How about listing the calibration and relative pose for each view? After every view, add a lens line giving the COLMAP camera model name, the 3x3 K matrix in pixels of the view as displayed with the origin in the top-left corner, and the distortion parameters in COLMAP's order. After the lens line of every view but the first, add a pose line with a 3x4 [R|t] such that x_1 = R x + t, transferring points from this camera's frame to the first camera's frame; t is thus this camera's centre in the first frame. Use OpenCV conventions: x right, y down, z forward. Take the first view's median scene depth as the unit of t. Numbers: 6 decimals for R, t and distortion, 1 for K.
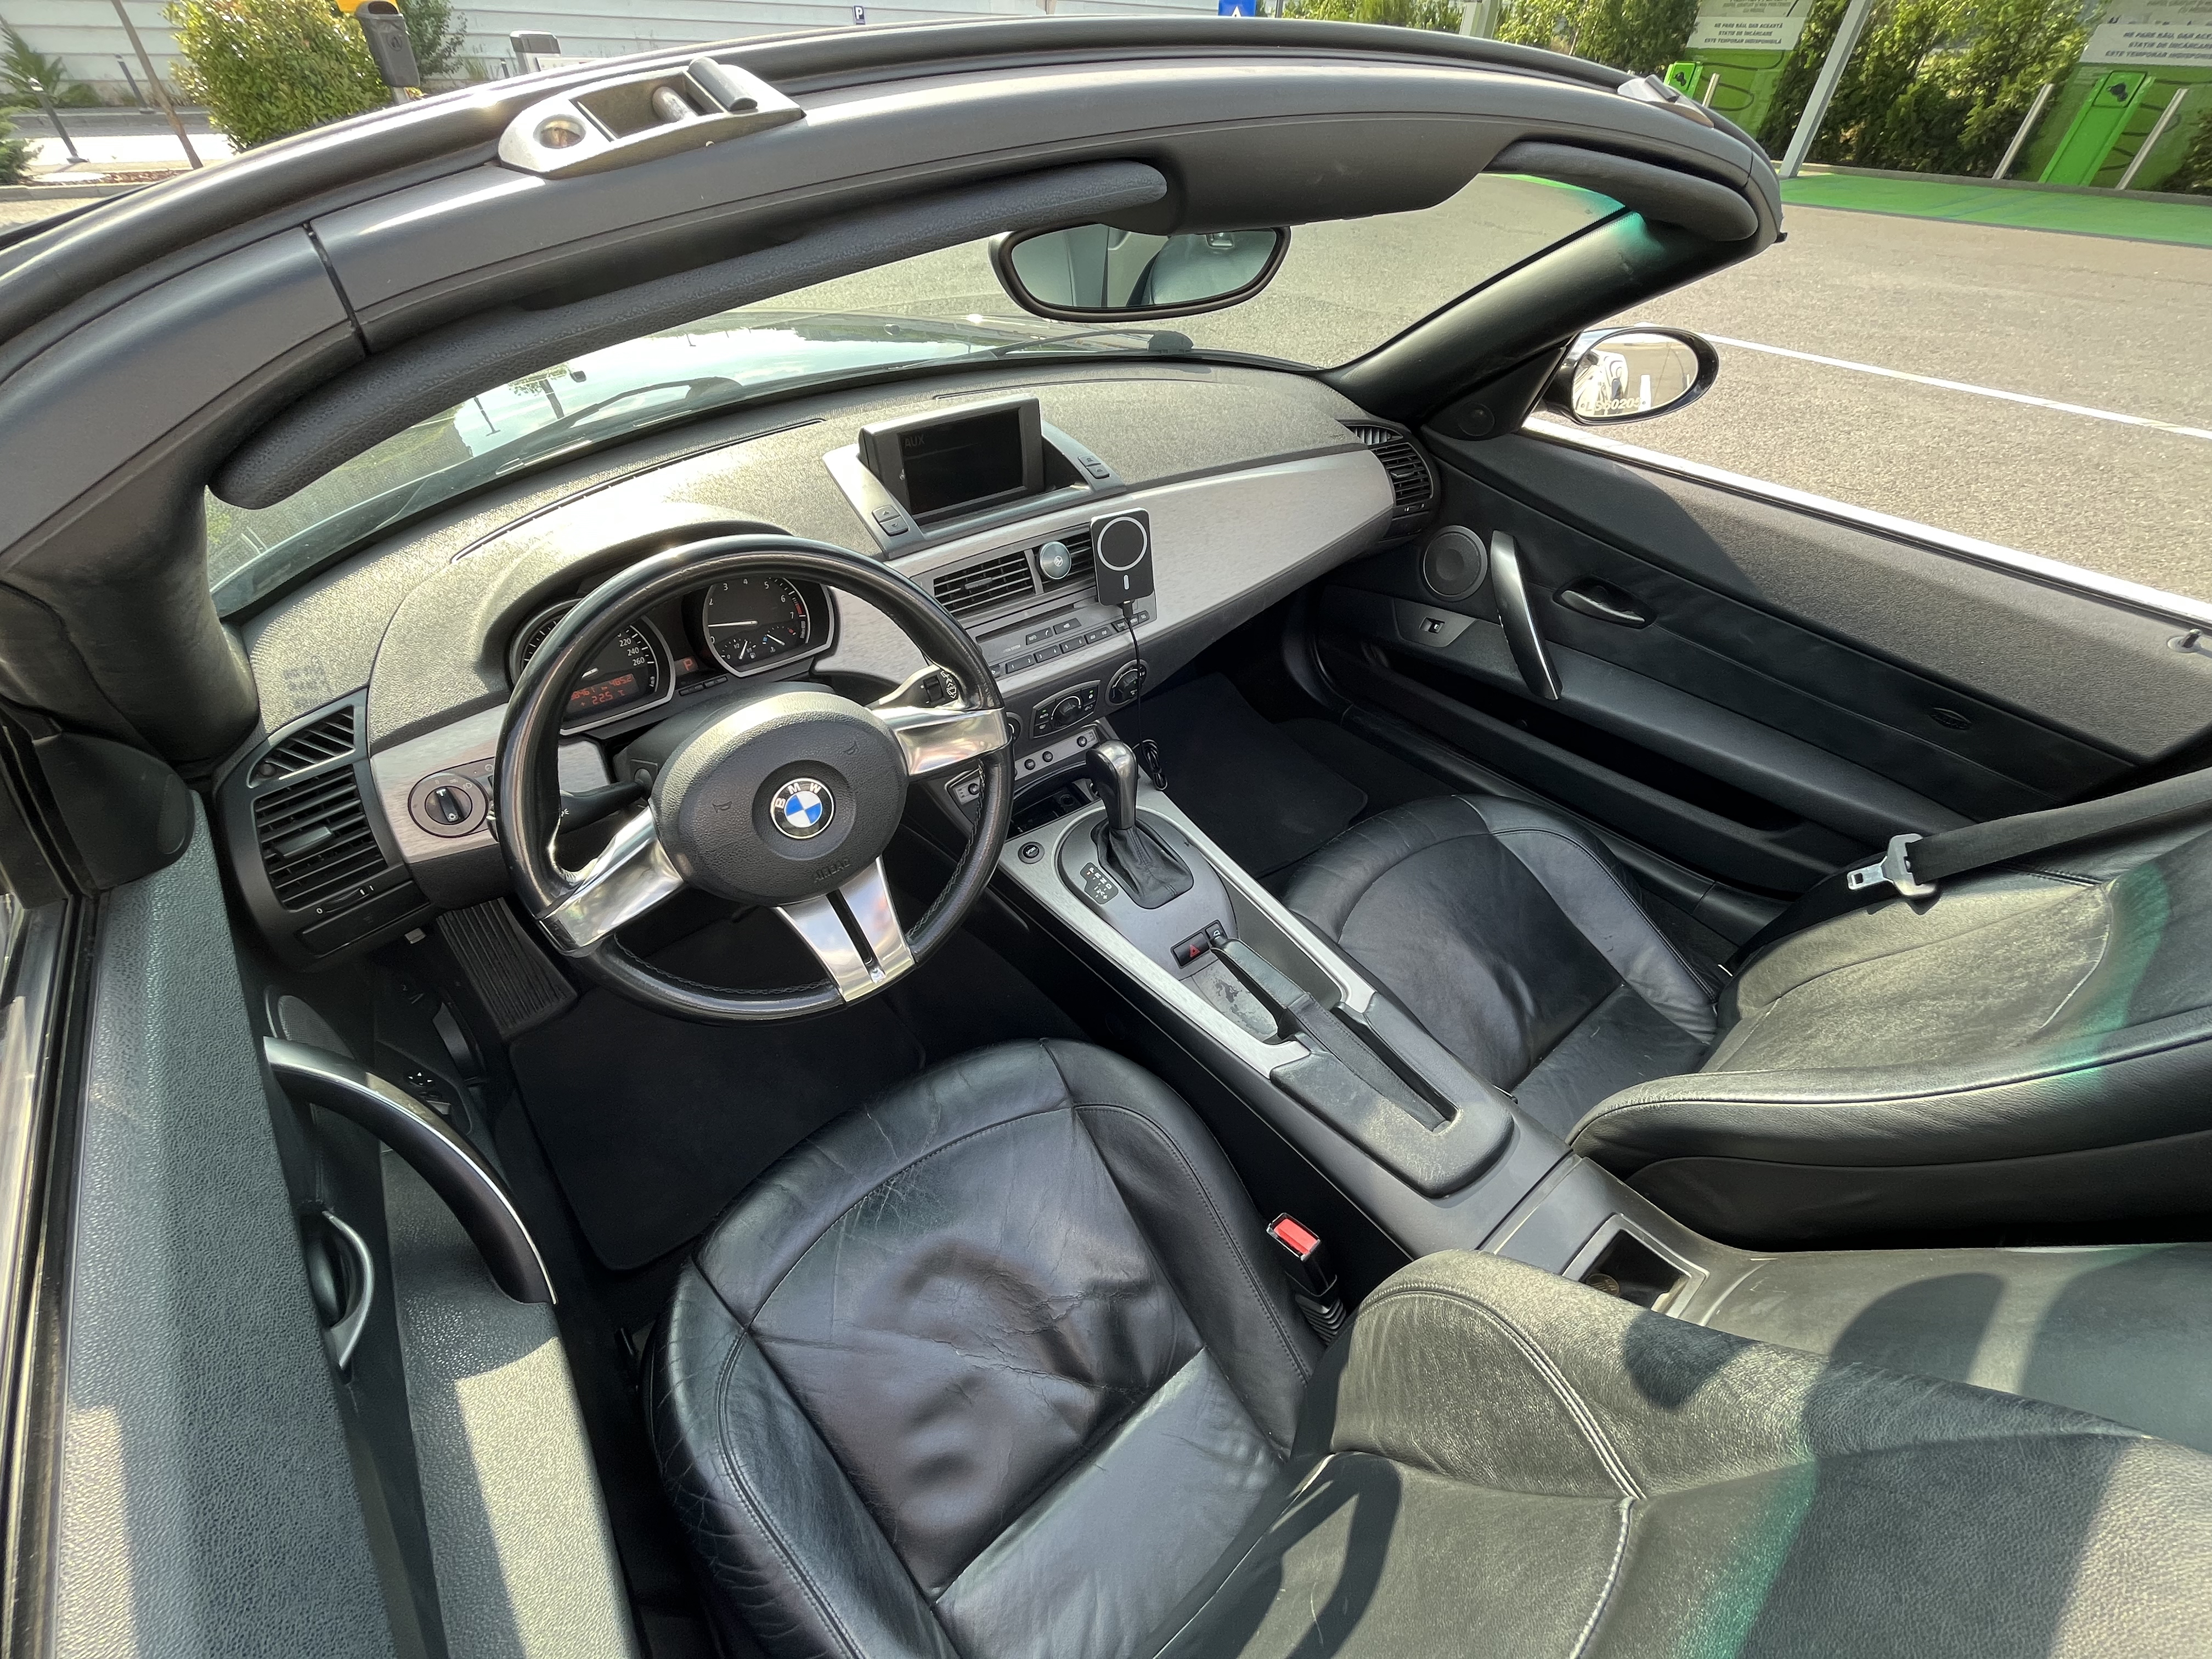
lens RADIAL K [[887.9, 0, 1094.9], [0, 887.9, 827.8], [0, 0, 1]] dist [-0.001818, -0.000236]
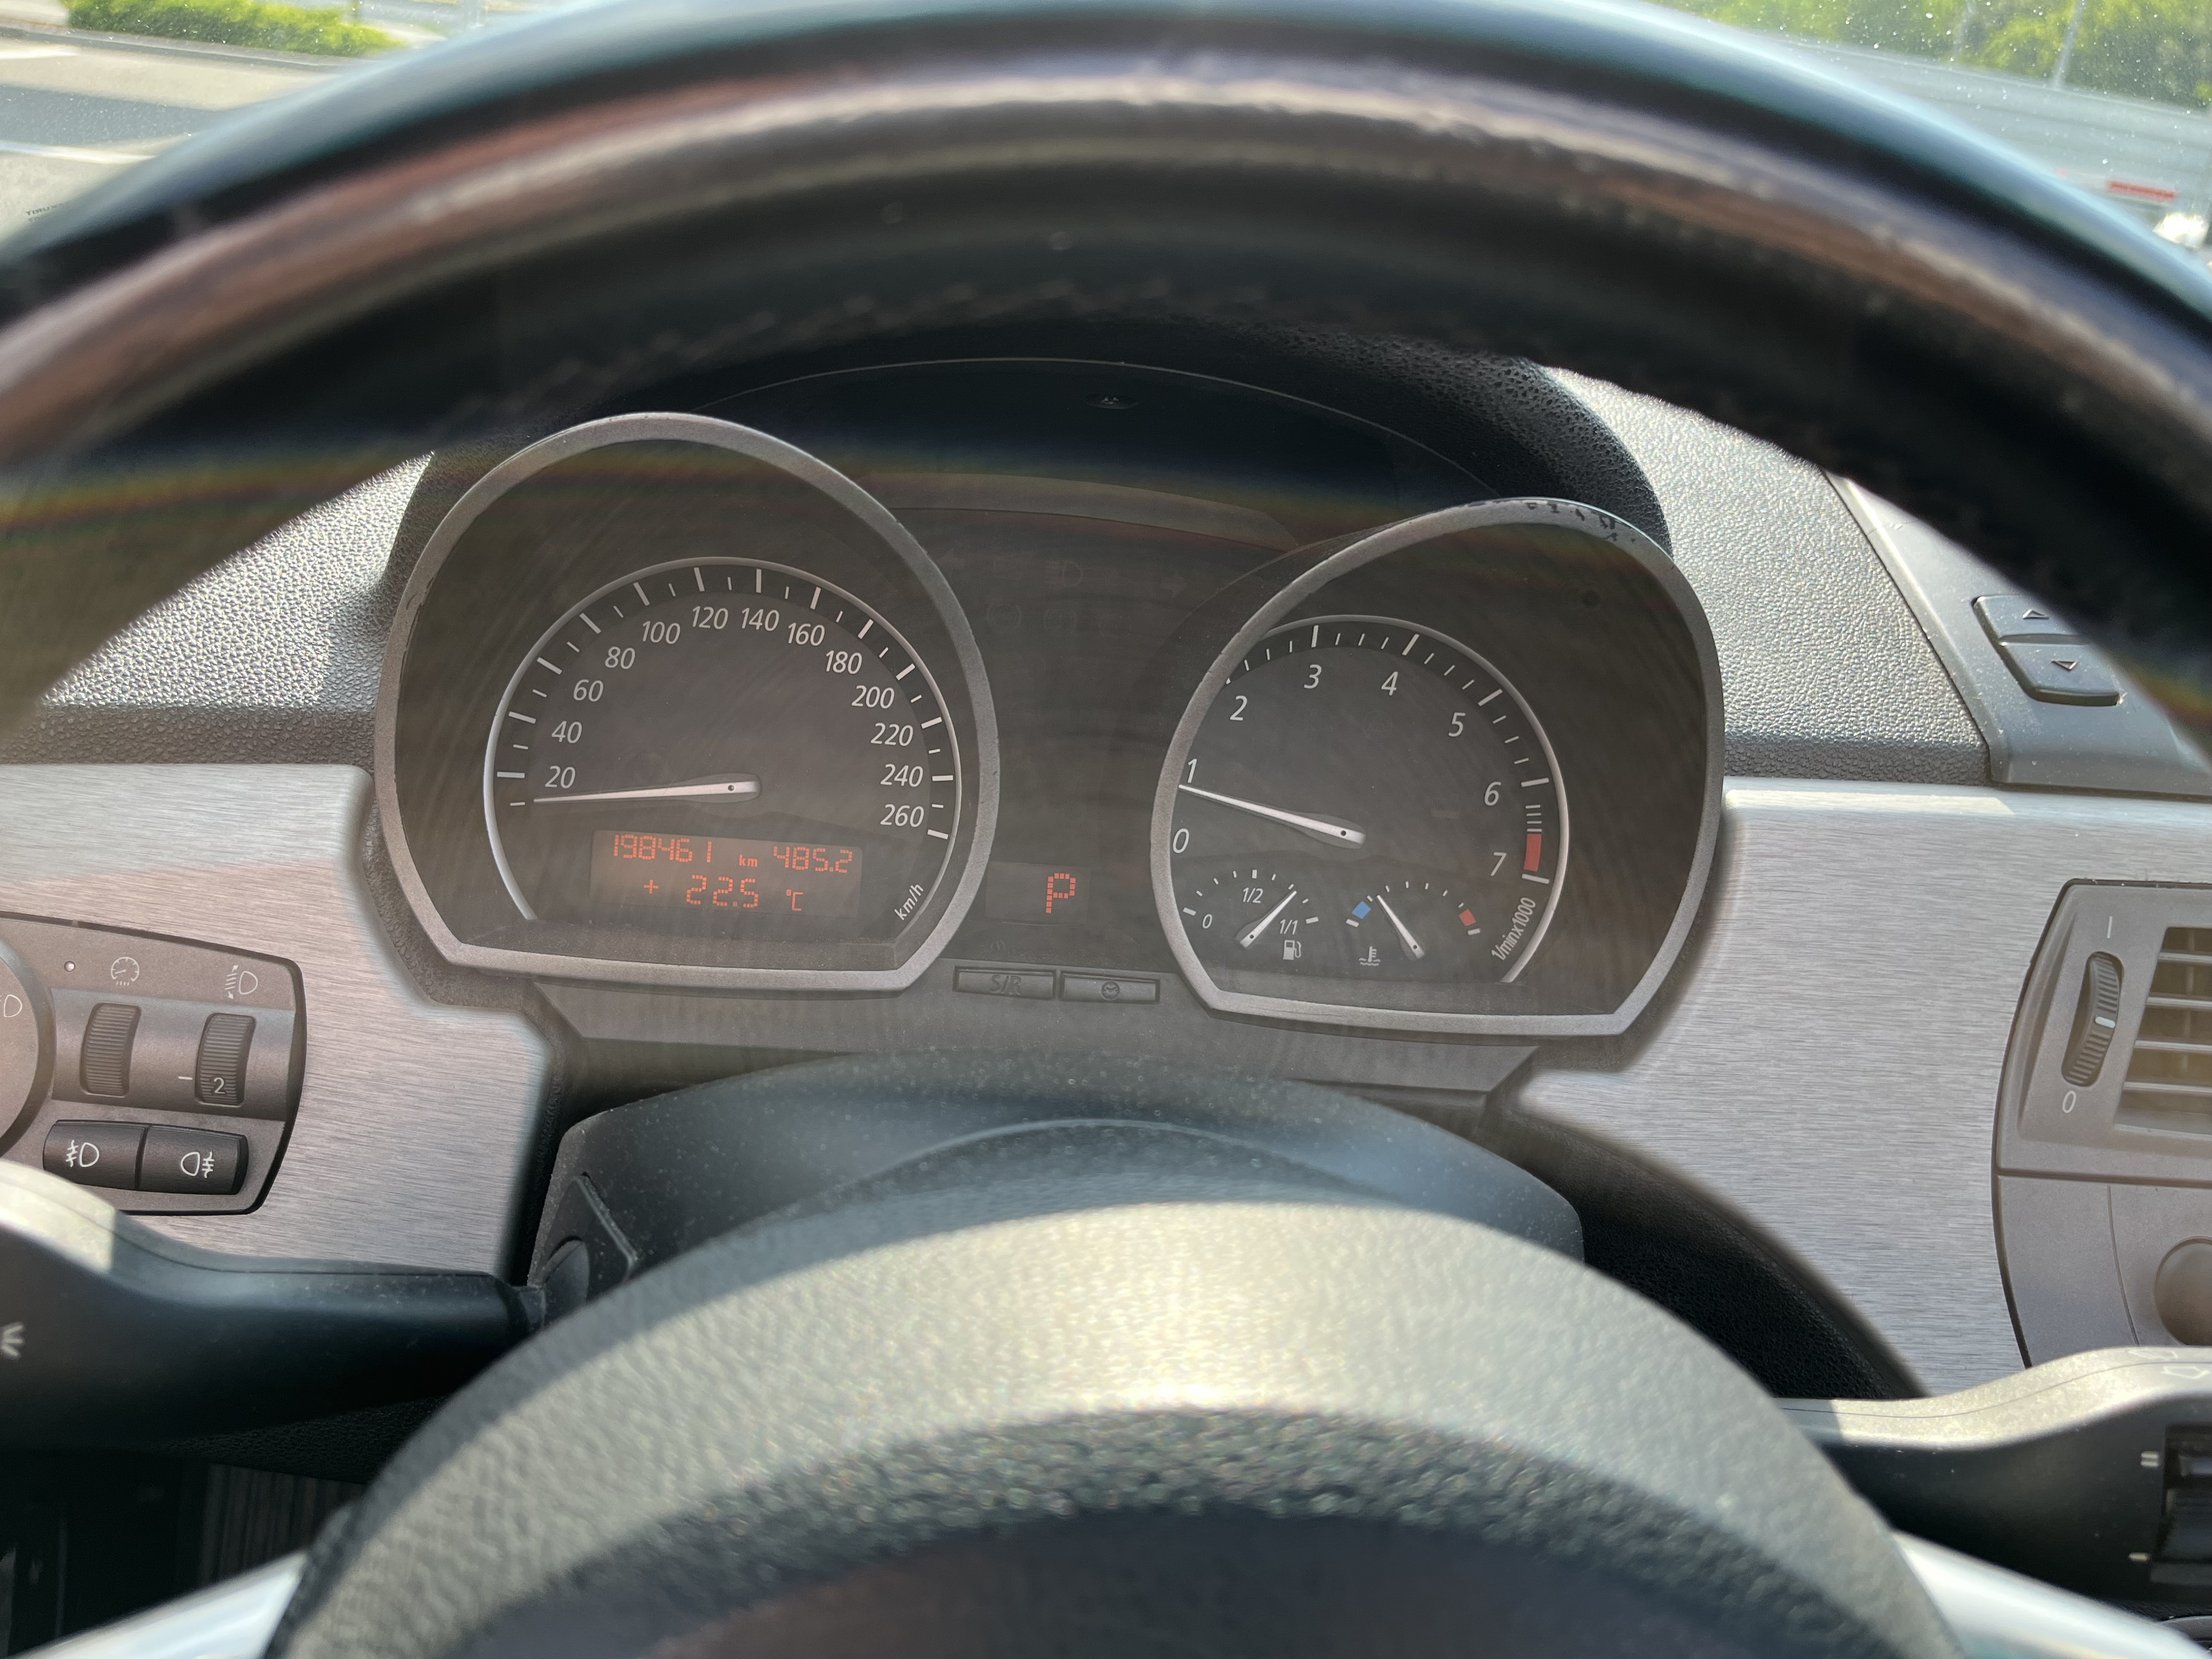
lens RADIAL K [[1695.5, 0, 1106.2], [0, 1695.5, 853.2], [0, 0, 1]] dist [0.095633, -0.135019]
pose [[0.838527, 0.317243, -0.442978, -0.204222], [-0.440814, 0.872848, -0.209332, -0.085110], [0.320243, 0.370801, 0.871752, 0.502304]]
